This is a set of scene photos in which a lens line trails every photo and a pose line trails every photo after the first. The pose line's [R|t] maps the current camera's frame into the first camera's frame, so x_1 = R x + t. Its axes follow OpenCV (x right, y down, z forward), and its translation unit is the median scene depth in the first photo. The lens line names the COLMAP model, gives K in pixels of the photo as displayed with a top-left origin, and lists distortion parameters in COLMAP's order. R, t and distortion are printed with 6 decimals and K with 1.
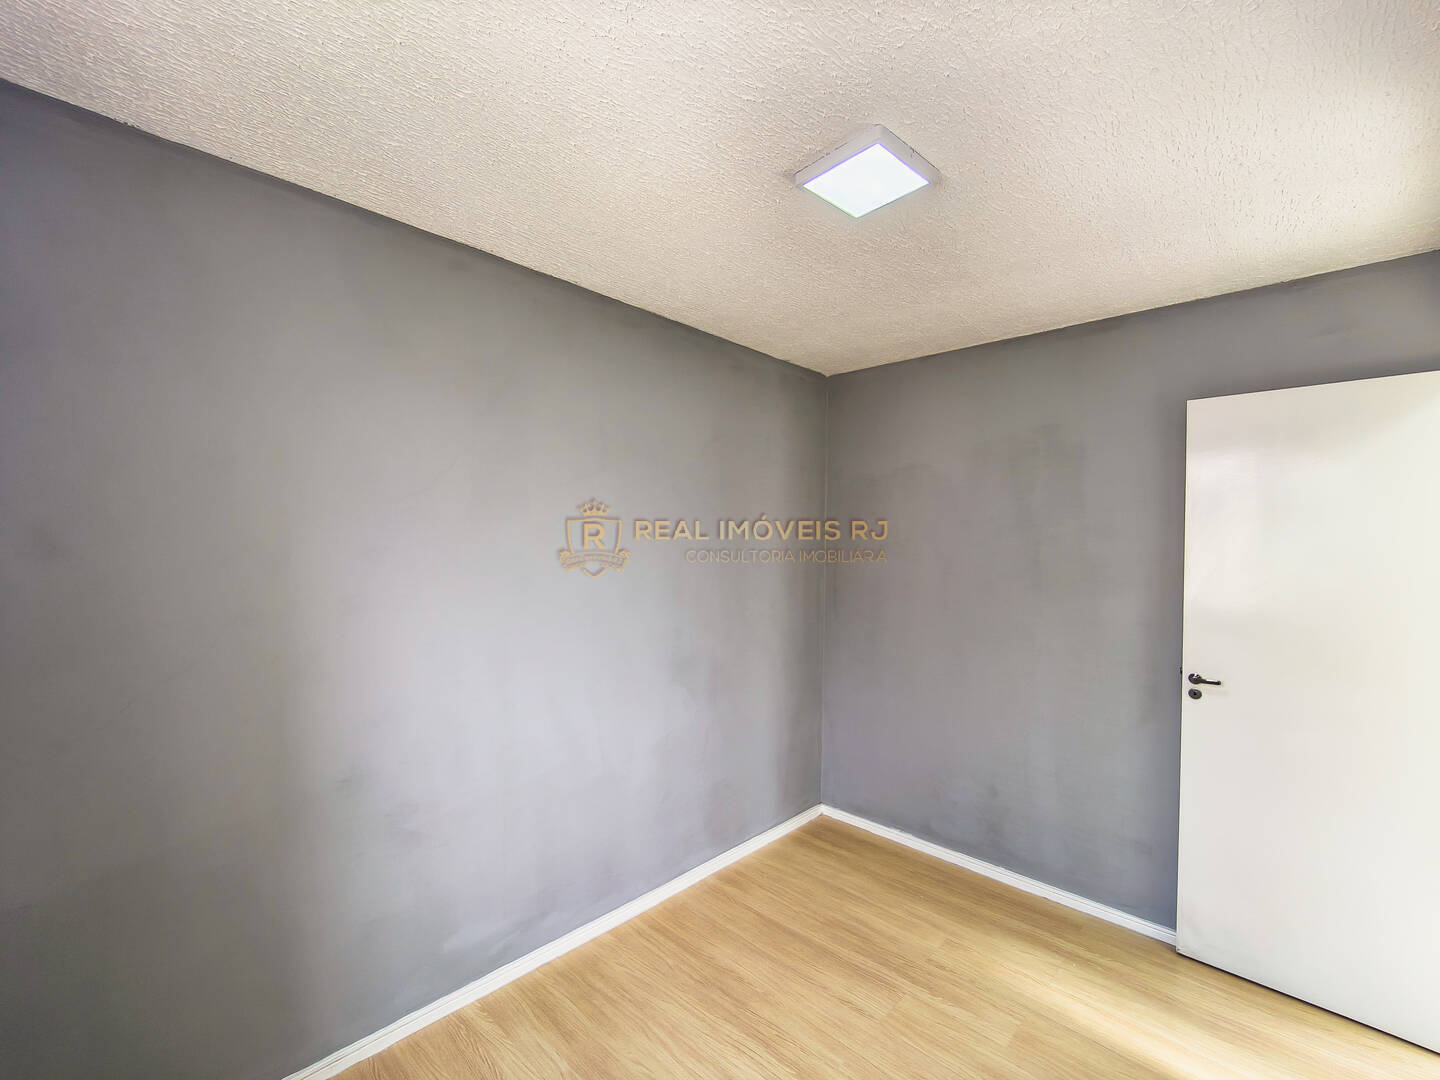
lens RADIAL K [[618.3, 0, 708.3], [0, 618.3, 540.6], [0, 0, 1]] dist [-0.003081, 0.001133]
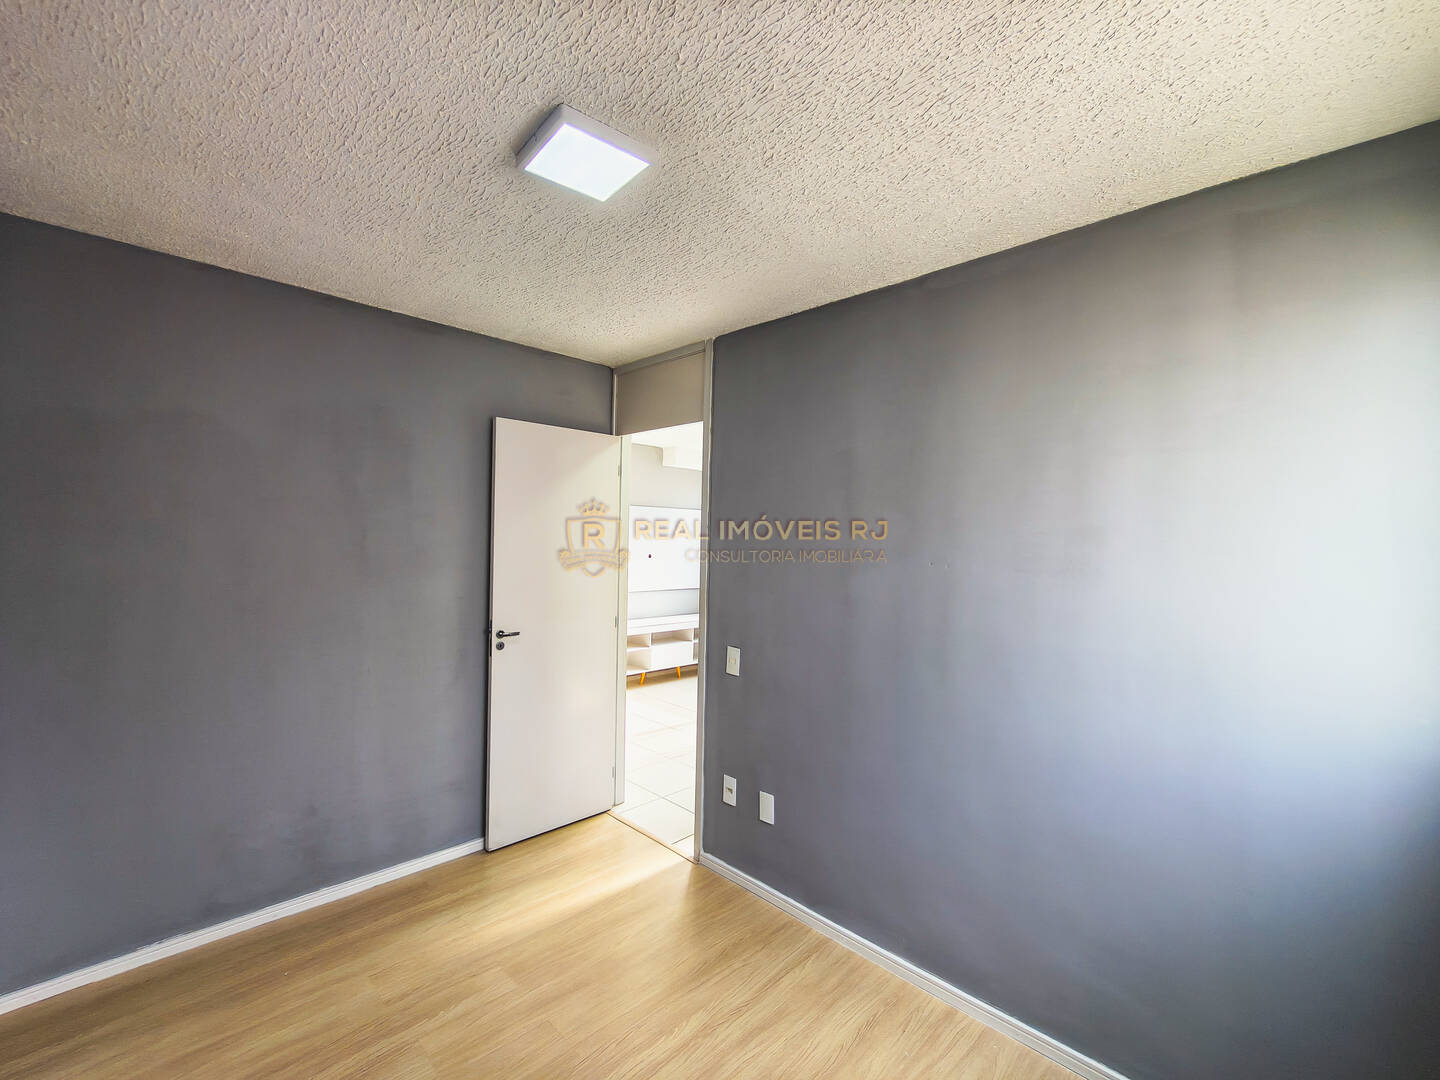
lens RADIAL K [[618.3, 0, 724.9], [0, 618.3, 540.5], [0, 0, 1]] dist [-0.003081, 0.001133]
pose [[0.016647, -0.015496, 0.999741, -0.483282], [-0.025687, 0.999543, 0.015920, -0.005172], [-0.999531, -0.025945, 0.016241, 0.501007]]
